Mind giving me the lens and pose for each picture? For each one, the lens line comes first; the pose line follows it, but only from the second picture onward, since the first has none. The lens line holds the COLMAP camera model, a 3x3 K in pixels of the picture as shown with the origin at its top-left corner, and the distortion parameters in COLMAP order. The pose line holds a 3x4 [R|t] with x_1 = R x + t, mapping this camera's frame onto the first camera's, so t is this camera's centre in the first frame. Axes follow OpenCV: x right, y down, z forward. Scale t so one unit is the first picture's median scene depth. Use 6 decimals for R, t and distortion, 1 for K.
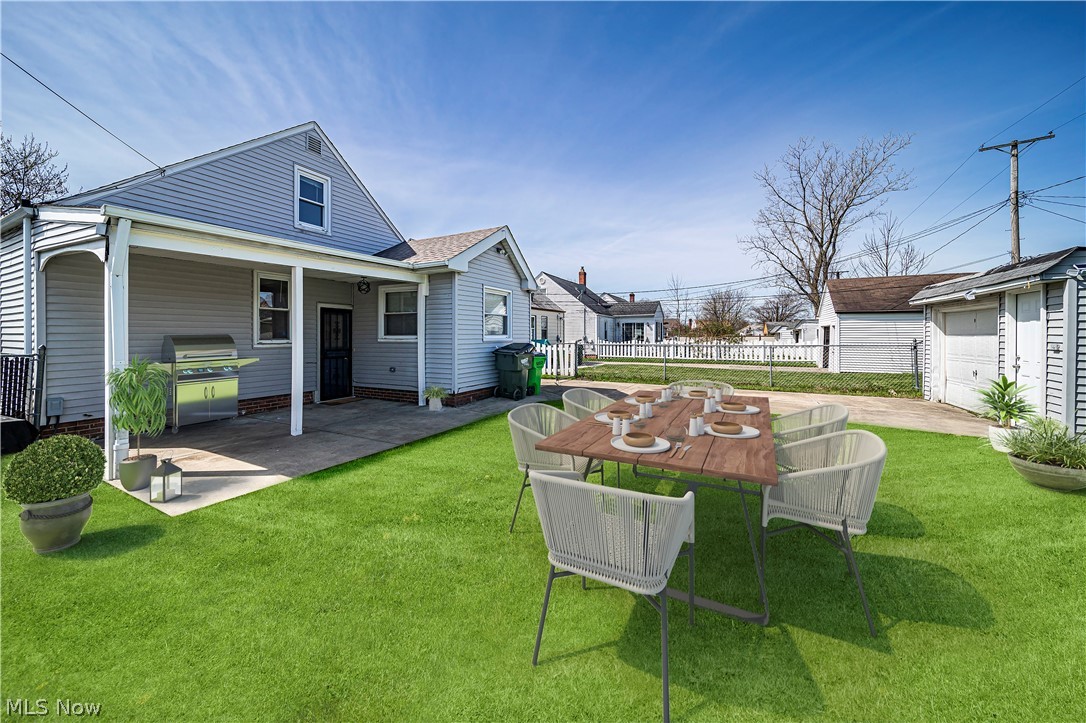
lens RADIAL K [[383.1, 0, 538.8], [0, 383.1, 334.0], [0, 0, 1]] dist [0.001834, -0.000288]
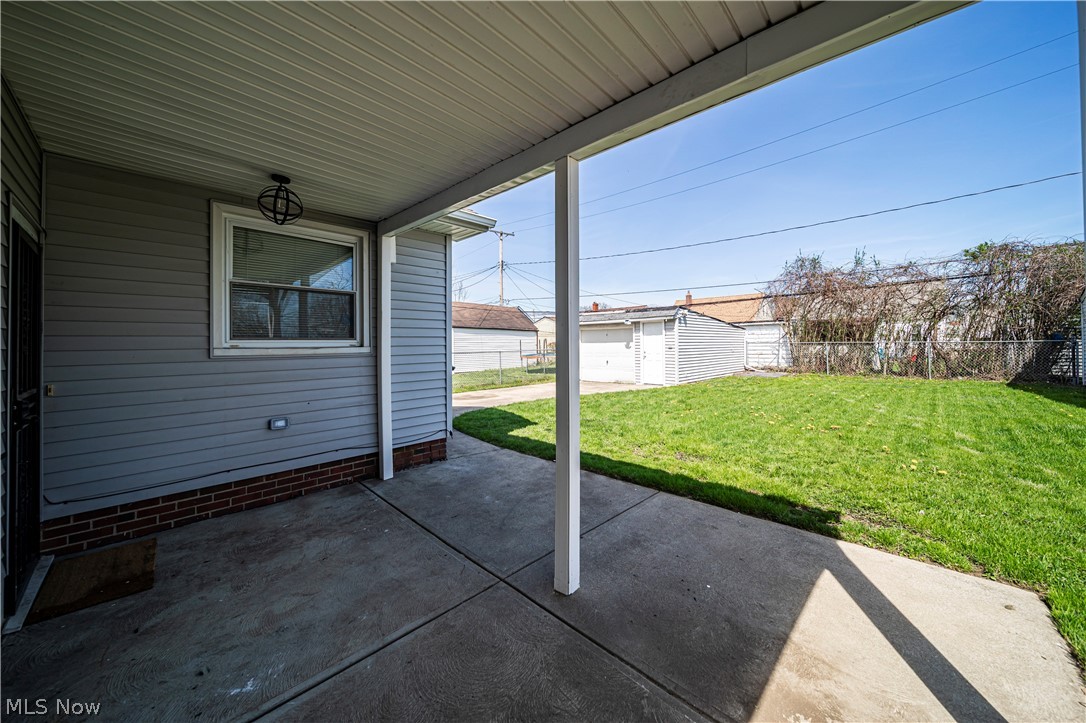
lens RADIAL K [[383.1, 0, 539.3], [0, 383.1, 351.9], [0, 0, 1]] dist [0.001834, -0.000288]
pose [[0.305356, -0.018844, 0.952052, -0.246759], [0.005593, 0.999822, 0.017996, 0.004171], [-0.952222, -0.000170, 0.305407, 0.223137]]
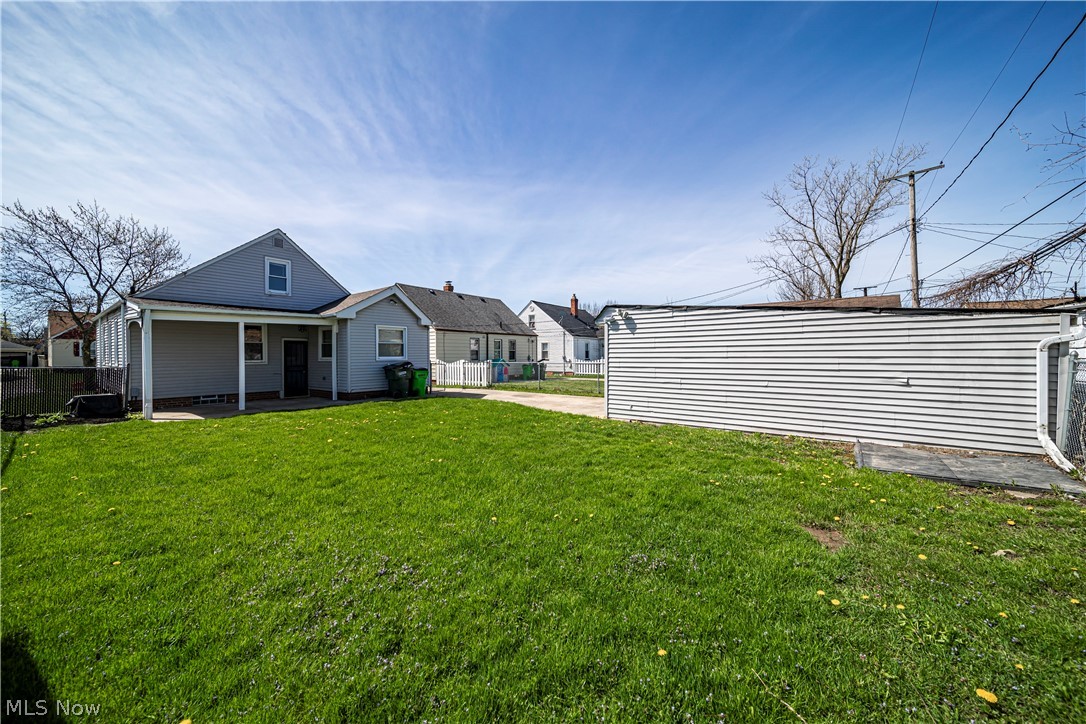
lens RADIAL K [[383.1, 0, 552.8], [0, 383.1, 361.5], [0, 0, 1]] dist [0.001834, -0.000288]
pose [[0.987343, -0.003749, -0.158553, 0.295500], [0.007094, 0.999764, 0.020537, -0.001927], [0.158438, -0.021402, 0.987137, -0.158743]]
